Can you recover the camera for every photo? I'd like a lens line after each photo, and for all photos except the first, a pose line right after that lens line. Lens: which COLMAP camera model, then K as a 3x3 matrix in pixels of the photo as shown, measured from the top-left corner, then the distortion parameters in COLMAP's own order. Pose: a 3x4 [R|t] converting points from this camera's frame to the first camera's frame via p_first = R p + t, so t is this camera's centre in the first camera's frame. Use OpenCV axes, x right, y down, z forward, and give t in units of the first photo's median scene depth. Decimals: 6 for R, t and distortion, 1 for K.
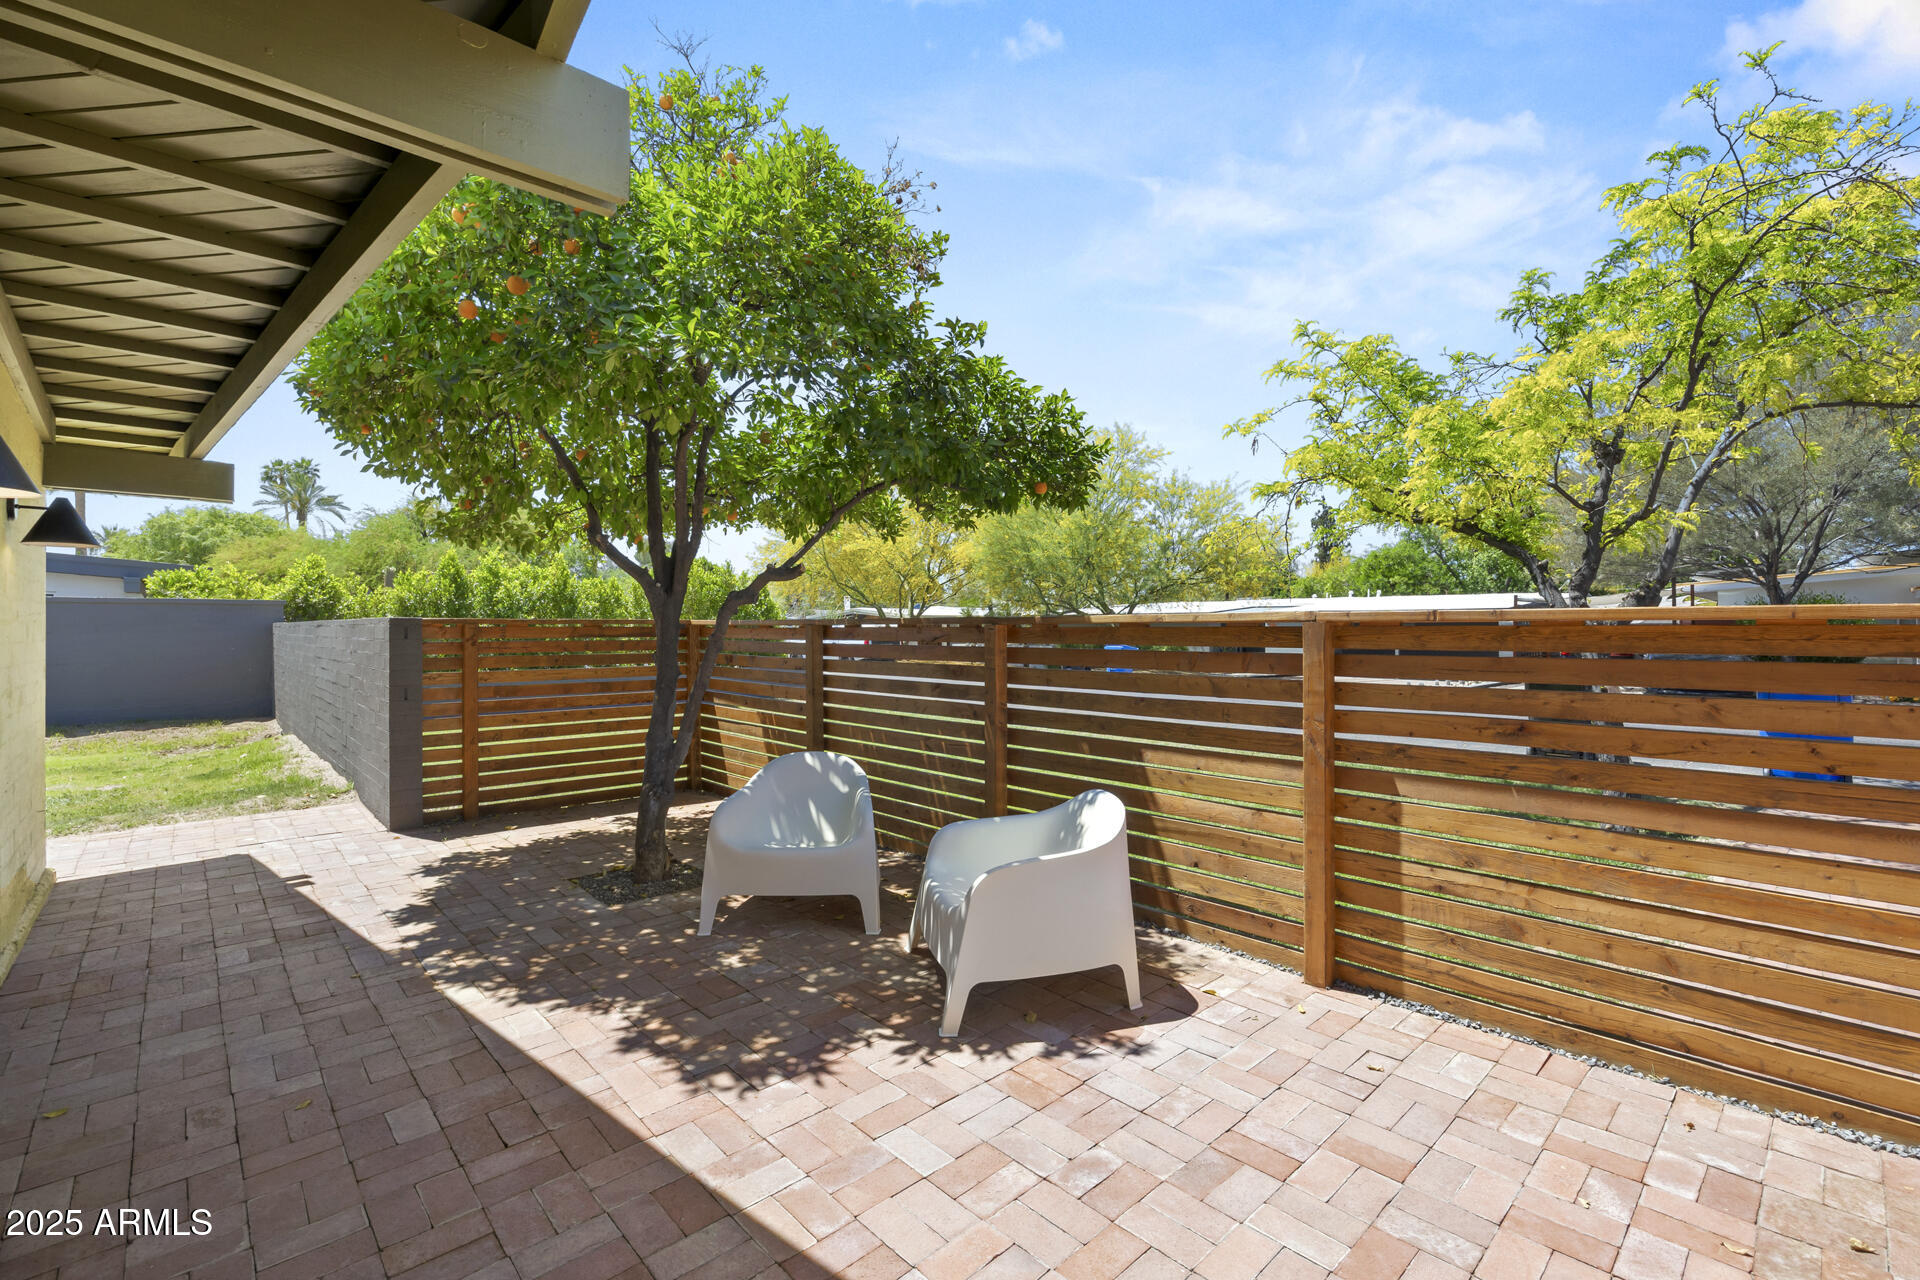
lens RADIAL K [[832.4, 0, 955.2], [0, 832.4, 625.8], [0, 0, 1]] dist [-0.016187, 0.000011]
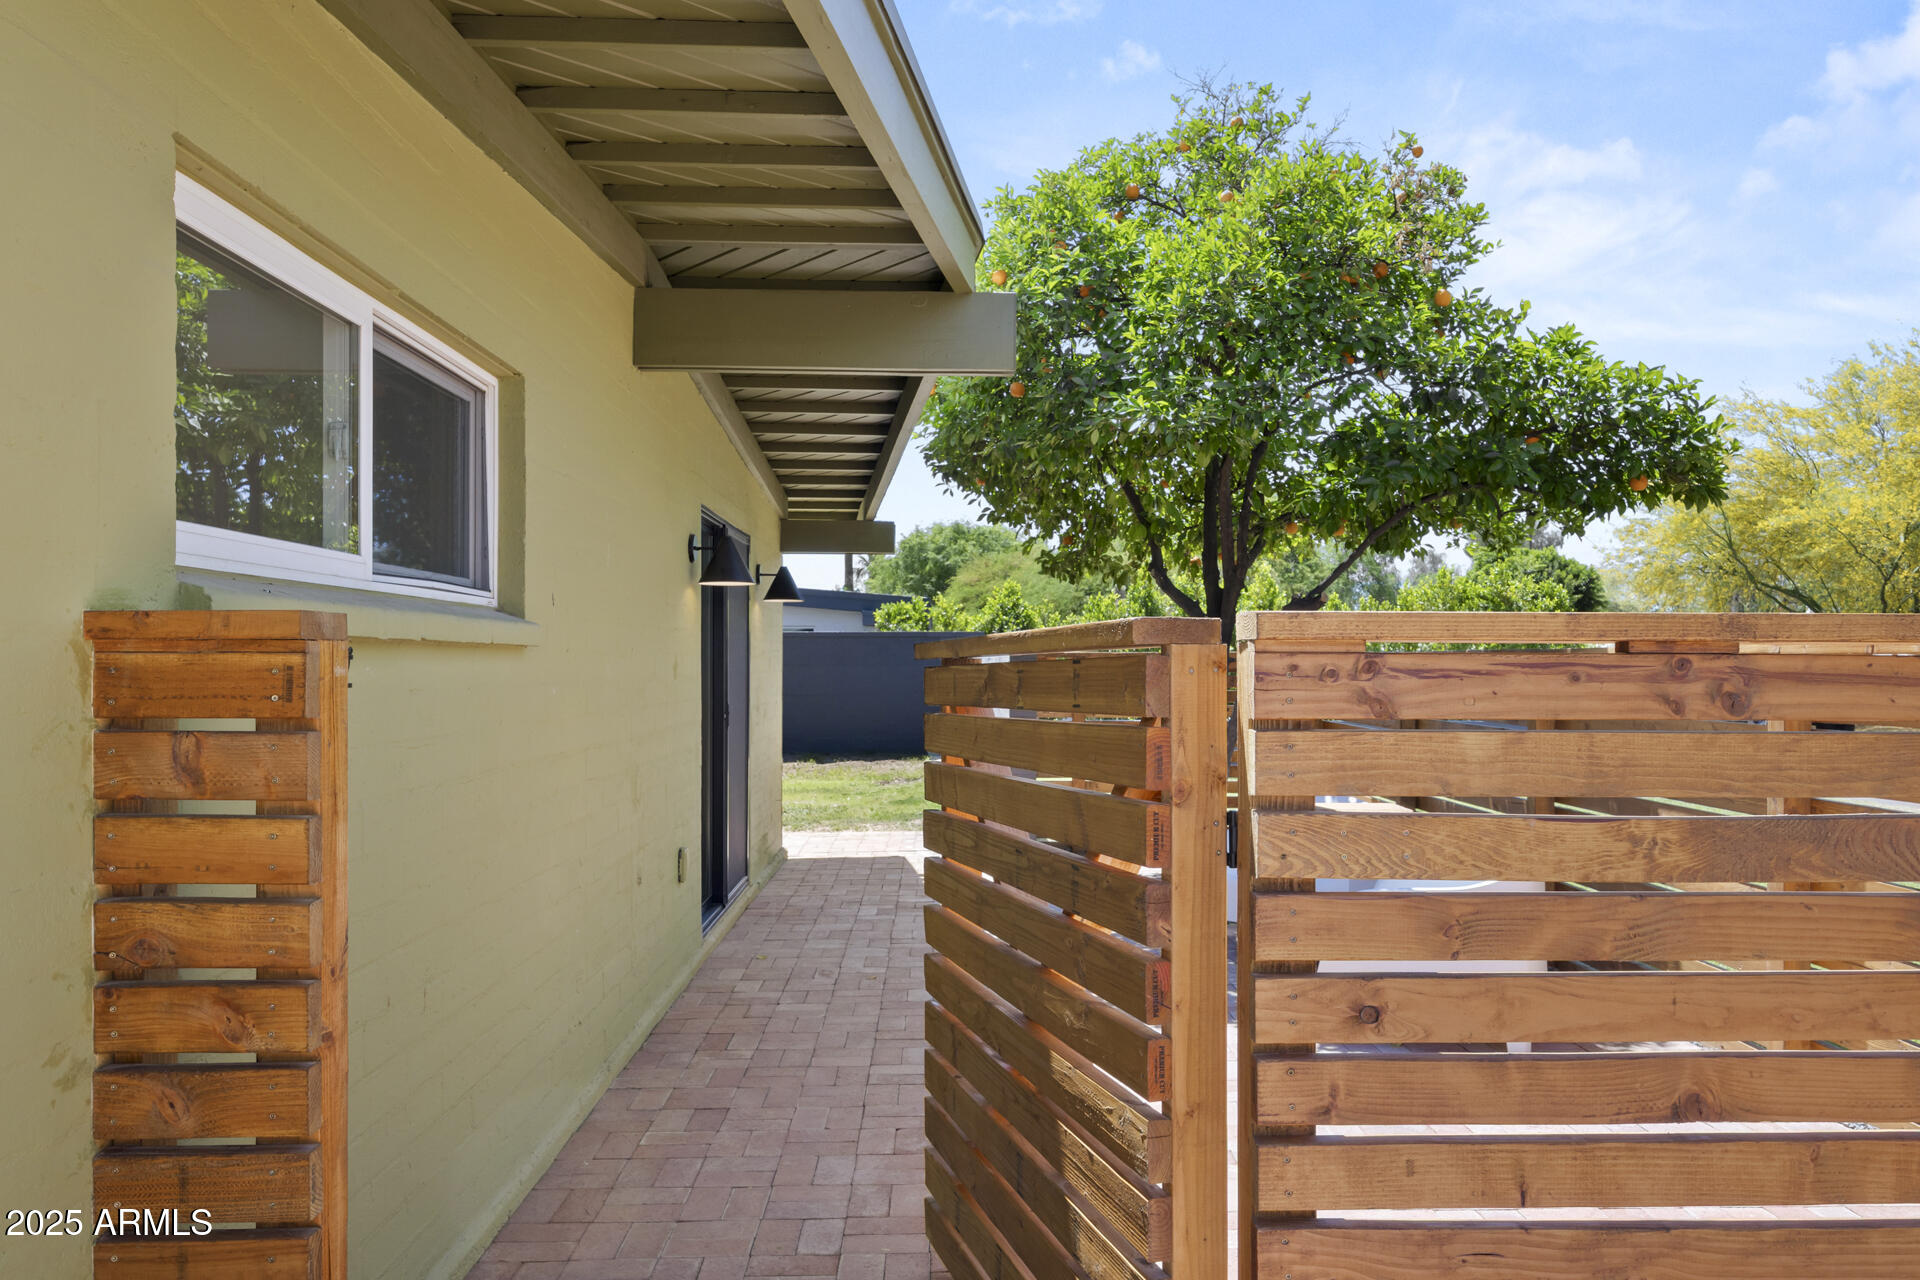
lens RADIAL K [[1368.8, 0, 960.5], [0, 1368.8, 664.6], [0, 0, 1]] dist [0.001713, -0.000102]
pose [[0.734430, 0.003633, -0.678675, 0.335984], [-0.000769, 0.999989, 0.004520, -0.001243], [0.678684, -0.002798, 0.734425, -0.239832]]
